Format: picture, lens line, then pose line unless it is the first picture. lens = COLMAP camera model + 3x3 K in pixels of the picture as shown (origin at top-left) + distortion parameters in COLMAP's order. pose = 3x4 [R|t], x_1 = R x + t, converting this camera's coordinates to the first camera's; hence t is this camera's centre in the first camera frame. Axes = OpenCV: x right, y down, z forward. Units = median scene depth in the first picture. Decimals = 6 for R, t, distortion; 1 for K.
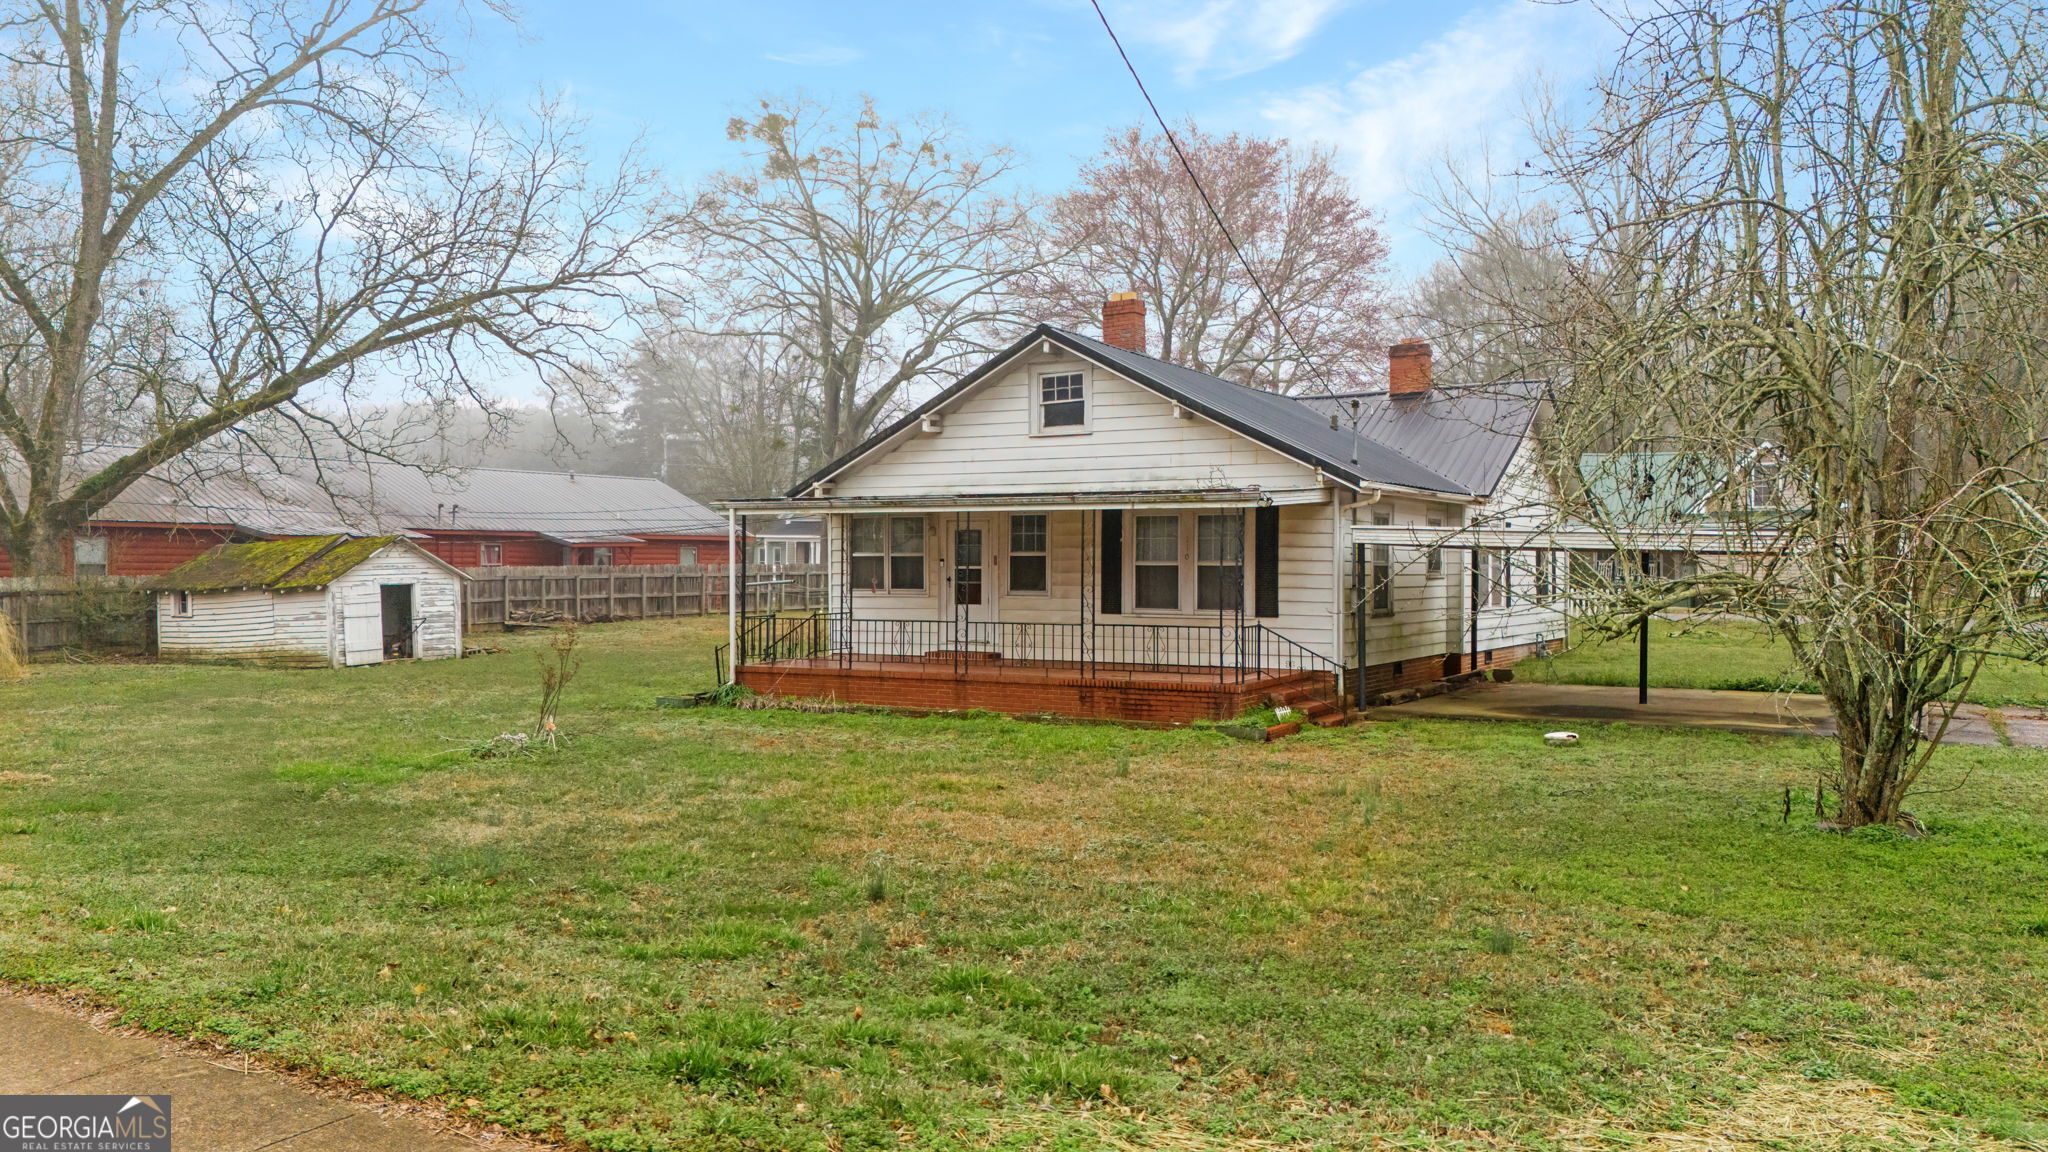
lens RADIAL K [[1540.6, 0, 981.7], [0, 1540.6, 566.6], [0, 0, 1]] dist [0.059608, -0.007778]
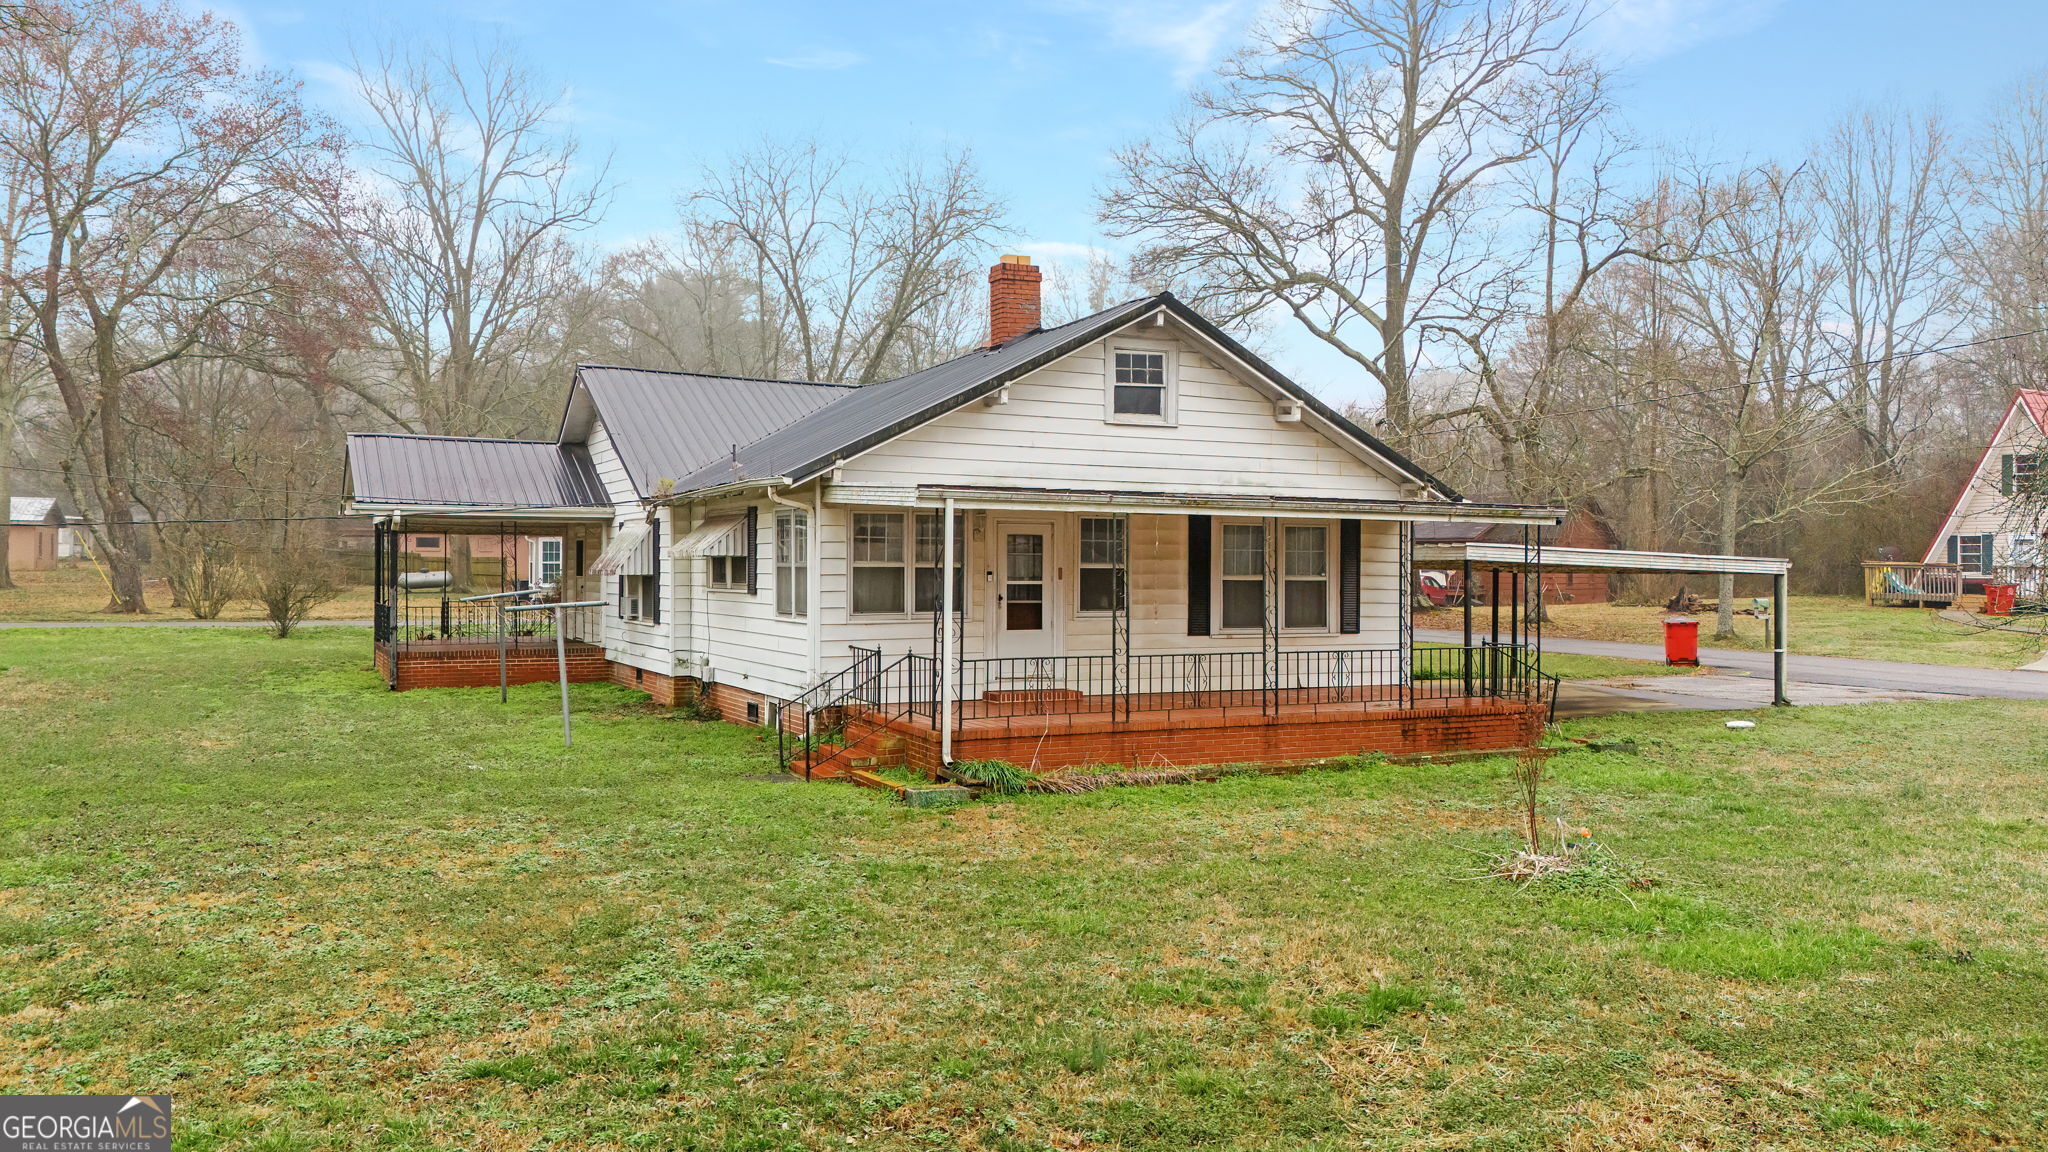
lens RADIAL K [[1540.6, 0, 985.8], [0, 1540.6, 562.5], [0, 0, 1]] dist [0.059608, -0.007778]
pose [[0.542619, 0.004194, 0.839968, -0.692520], [-0.006243, 0.999980, -0.000959, -0.008778], [-0.839956, -0.004723, 0.542634, 0.607451]]
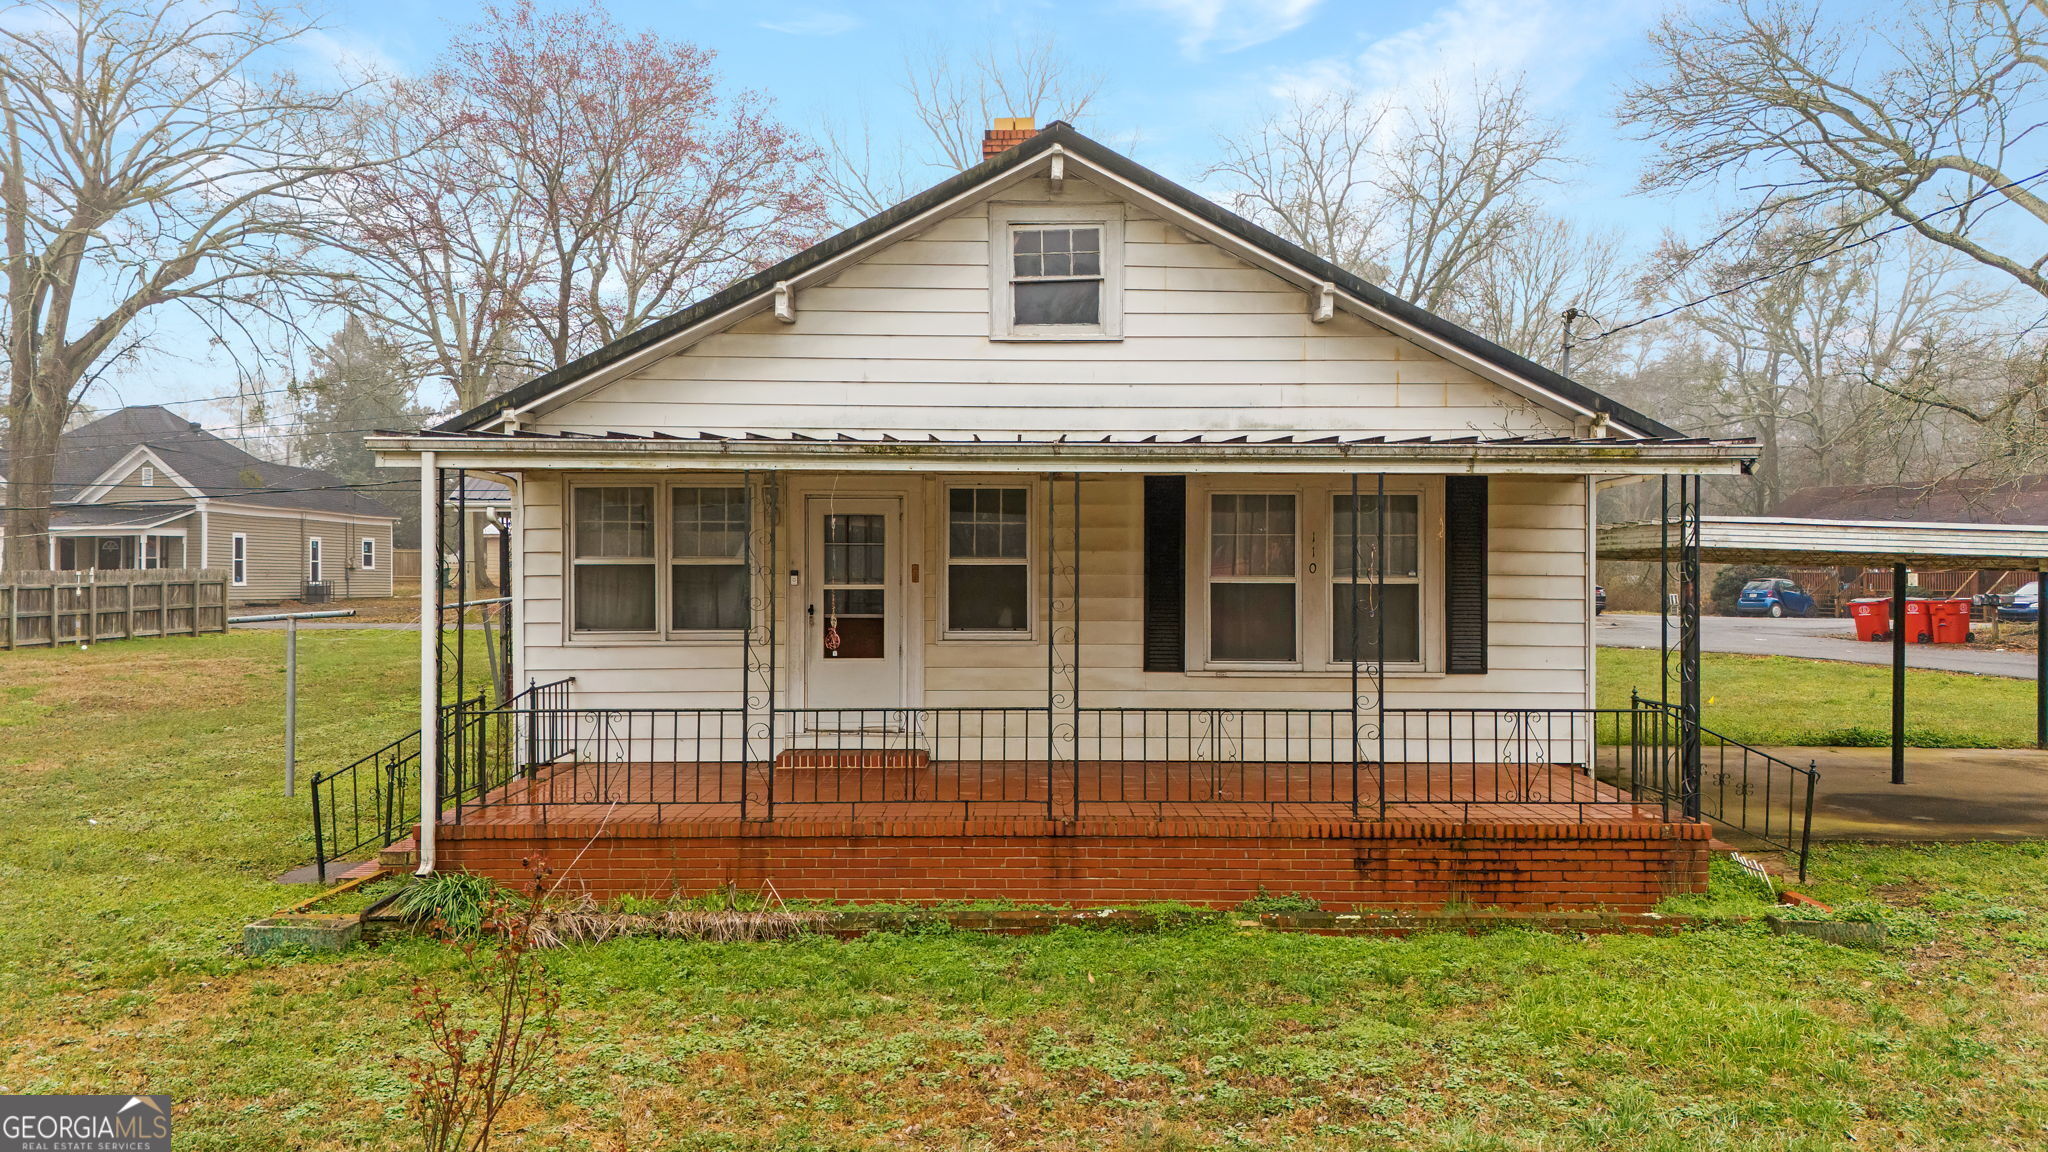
lens RADIAL K [[1540.6, 0, 1016.5], [0, 1540.6, 564.9], [0, 0, 1]] dist [0.059608, -0.007778]
pose [[0.855251, 0.002166, 0.518210, -0.236058], [-0.000960, 0.999996, -0.002594, -0.005573], [-0.518213, 0.001721, 0.855250, 0.541843]]
